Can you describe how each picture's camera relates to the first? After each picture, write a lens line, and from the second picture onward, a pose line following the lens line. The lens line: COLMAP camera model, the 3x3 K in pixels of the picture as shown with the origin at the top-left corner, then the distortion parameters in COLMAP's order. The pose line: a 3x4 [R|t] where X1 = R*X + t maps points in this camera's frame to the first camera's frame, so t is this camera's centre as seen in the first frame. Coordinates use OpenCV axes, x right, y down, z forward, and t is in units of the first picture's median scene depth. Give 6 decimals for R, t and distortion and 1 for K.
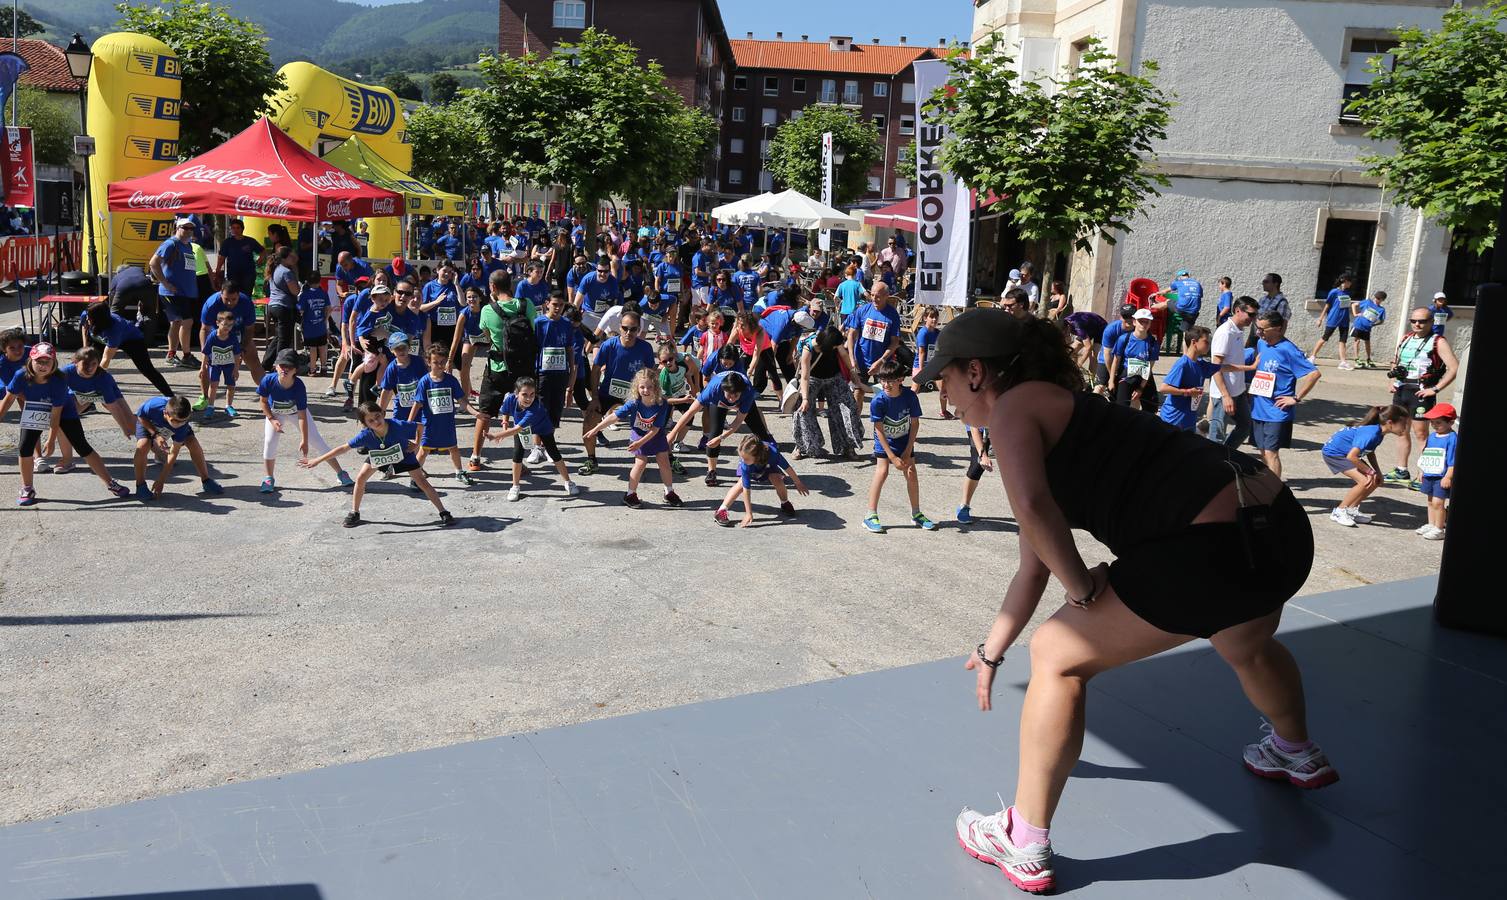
lens RADIAL K [[1138.9, 0, 720.8], [0, 1138.9, 367.8], [0, 0, 1]] dist [-0.014955, 0.007277]
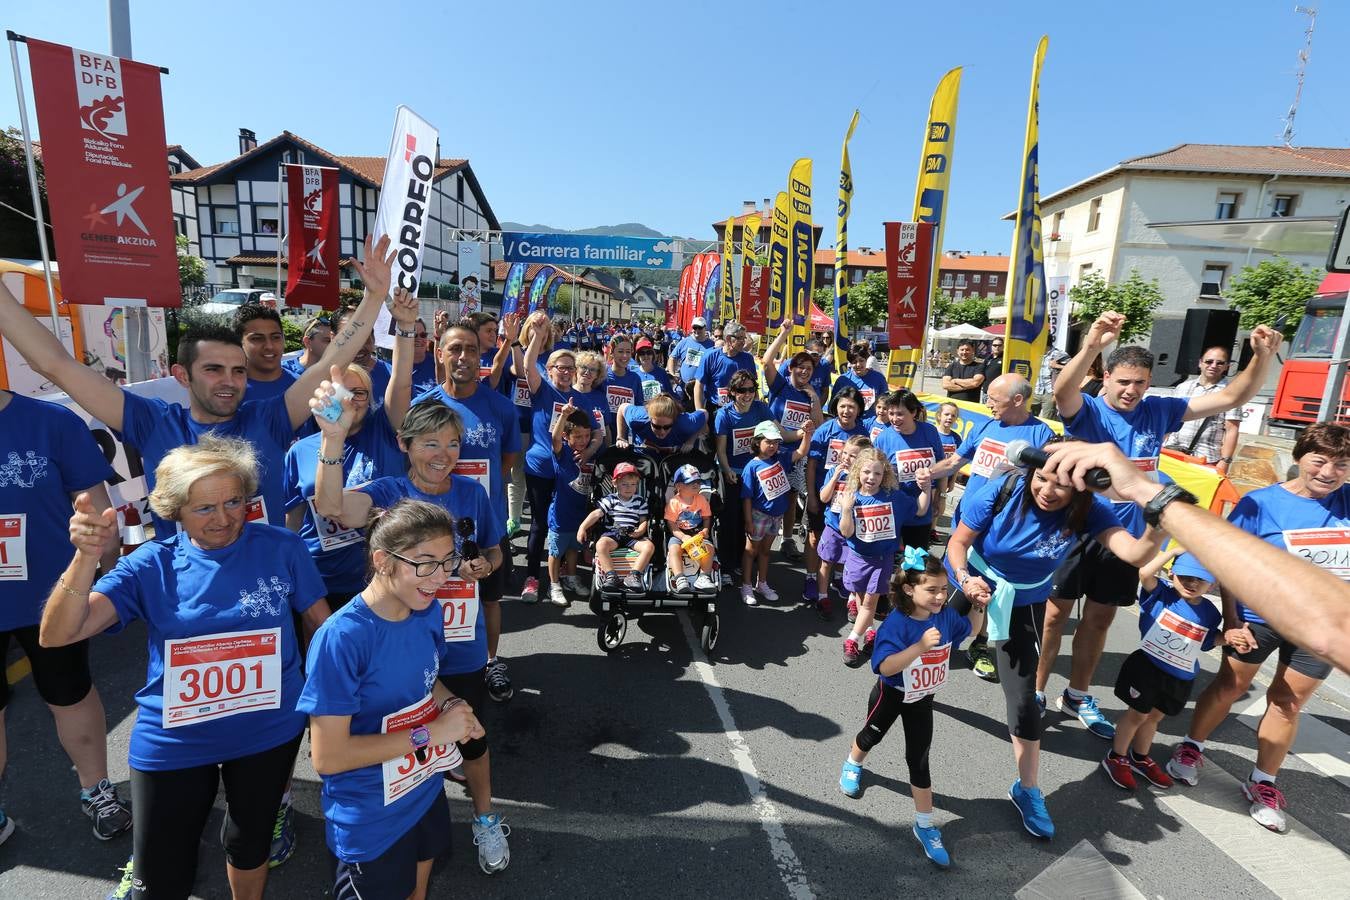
lens RADIAL K [[627.5, 0, 674.0], [0, 627.5, 461.2], [0, 0, 1]] dist [-0.045224, 0.012974]
pose [[0.993823, 0.020694, -0.109029, -0.515108], [-0.014840, 0.998418, 0.054228, 0.102371], [0.109979, -0.052275, 0.992558, -0.560553]]
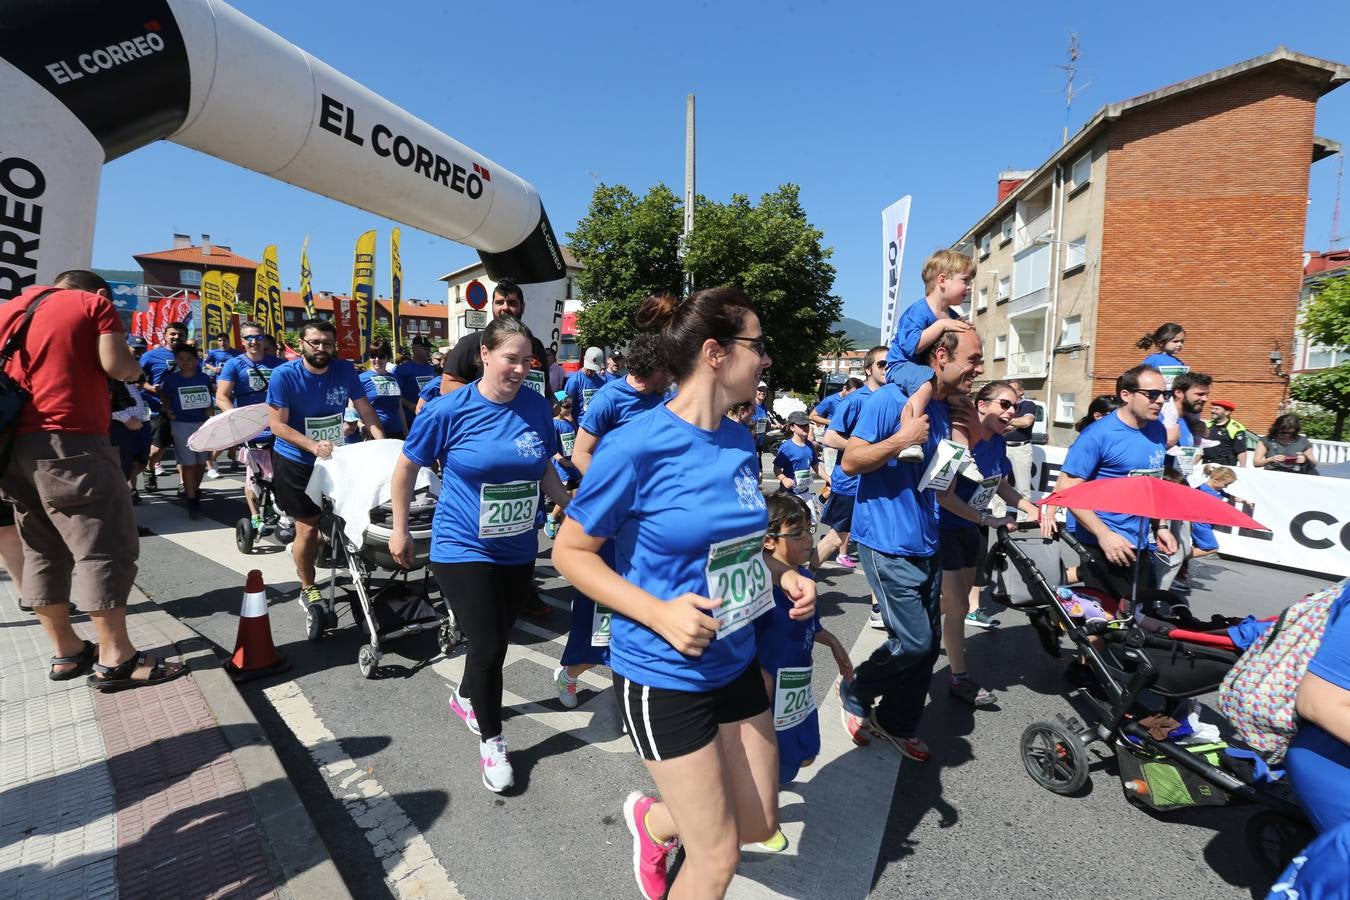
lens RADIAL K [[627.5, 0, 676.3], [0, 627.5, 450.7], [0, 0, 1]] dist [-0.045224, 0.012974]
pose [[0.778477, -0.098739, 0.619859, -0.633668], [0.116406, 0.993129, 0.012004, 0.229450], [-0.616785, 0.062811, 0.784622, -1.129960]]
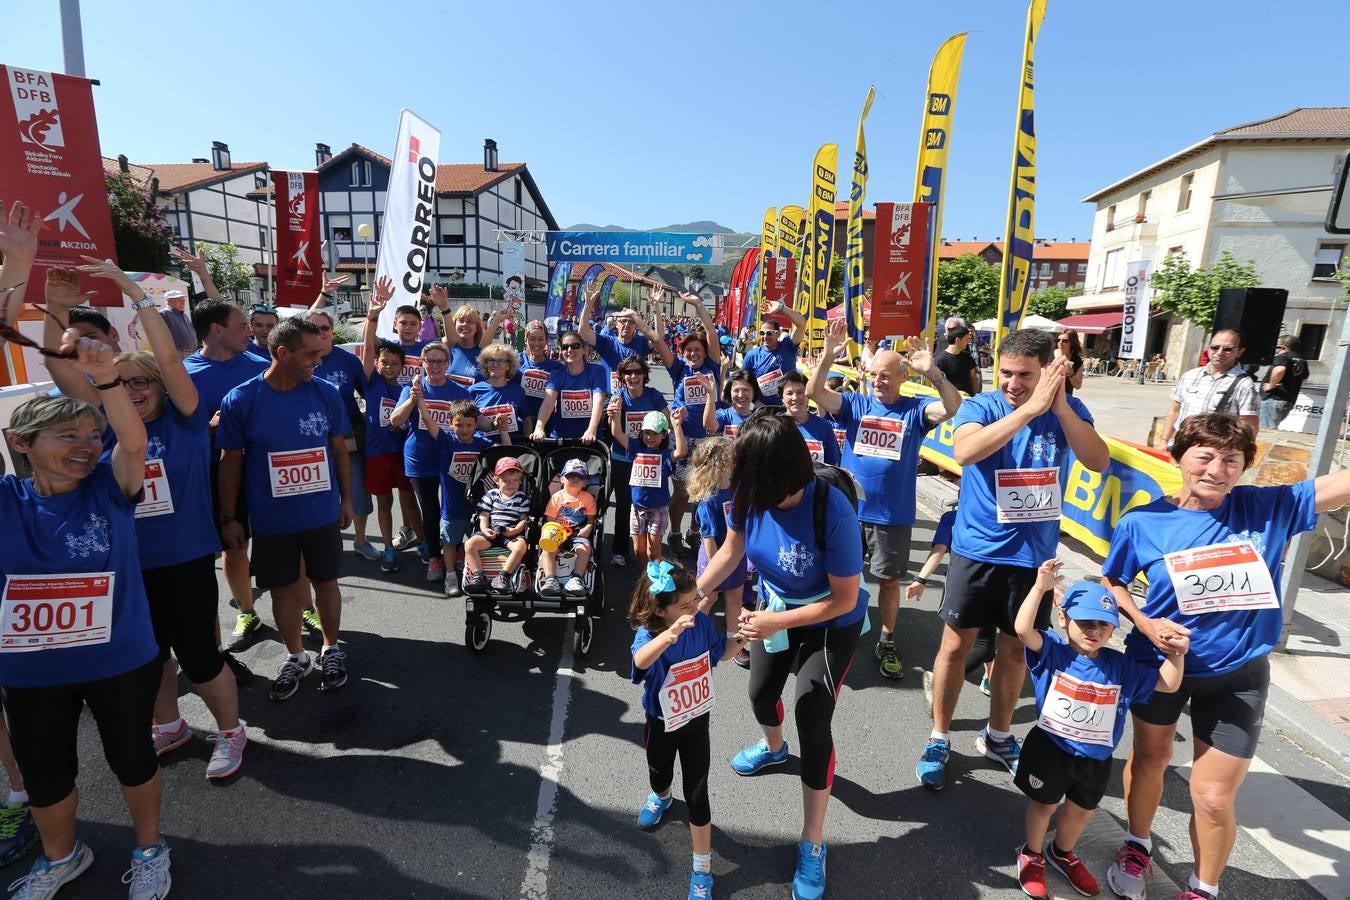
lens RADIAL K [[627.5, 0, 667.6], [0, 627.5, 461.5], [0, 0, 1]] dist [-0.045224, 0.012974]
pose [[0.973246, 0.030649, -0.227712, -0.460904], [-0.017367, 0.998041, 0.060106, 0.102609], [0.229108, -0.054543, 0.971872, -0.540173]]
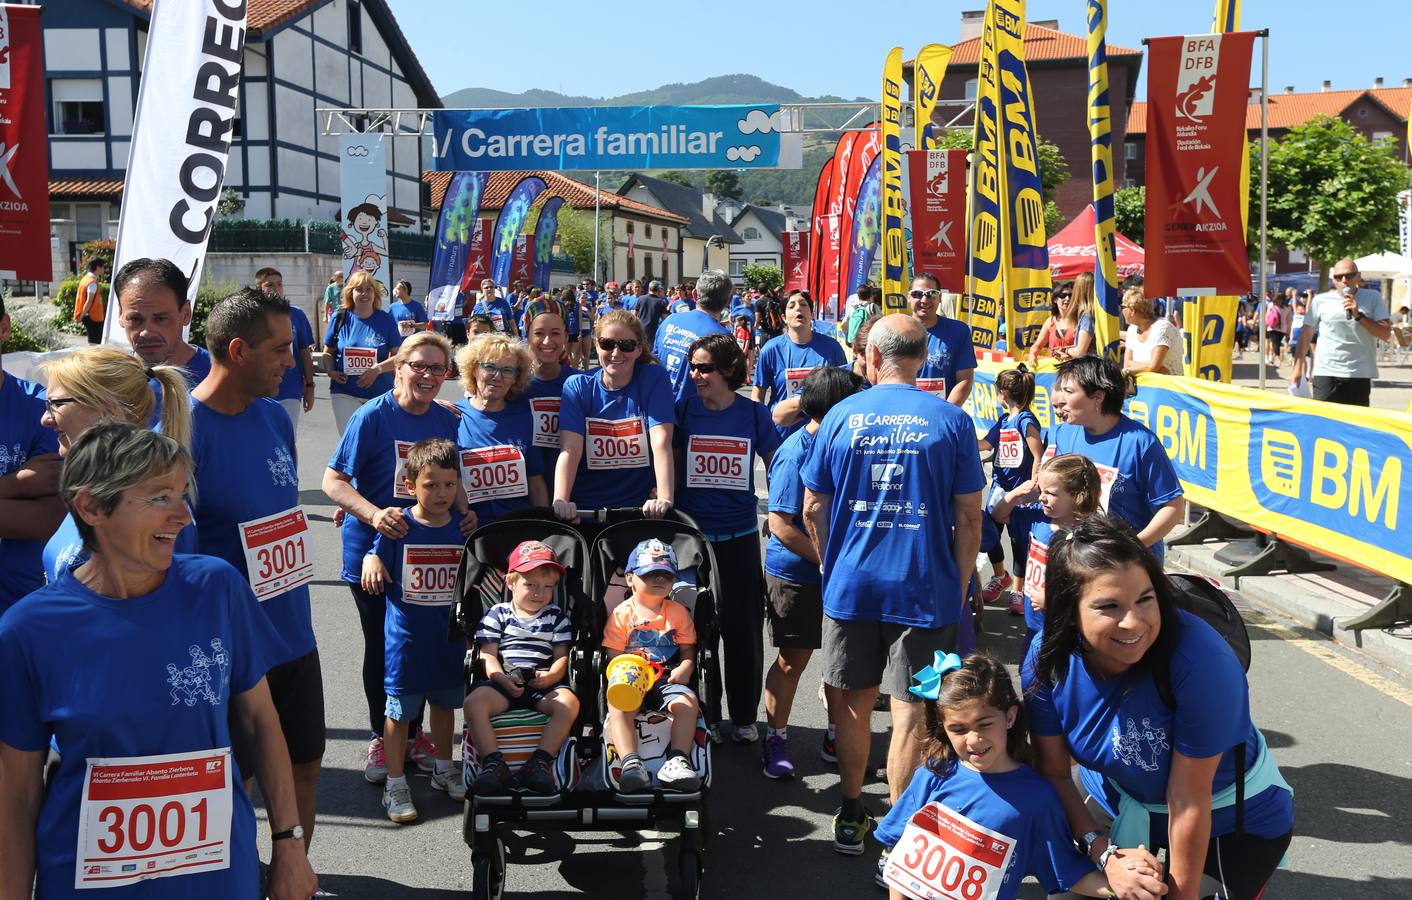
lens RADIAL K [[1375.8, 0, 691.8], [0, 1375.8, 439.8], [0, 0, 1]] dist [0.067027, 0.000000]
pose [[0.976454, -0.029944, -0.213640, -0.477133], [0.019431, 0.998502, -0.051140, 0.109226], [0.214851, 0.045785, 0.975573, -0.579877]]
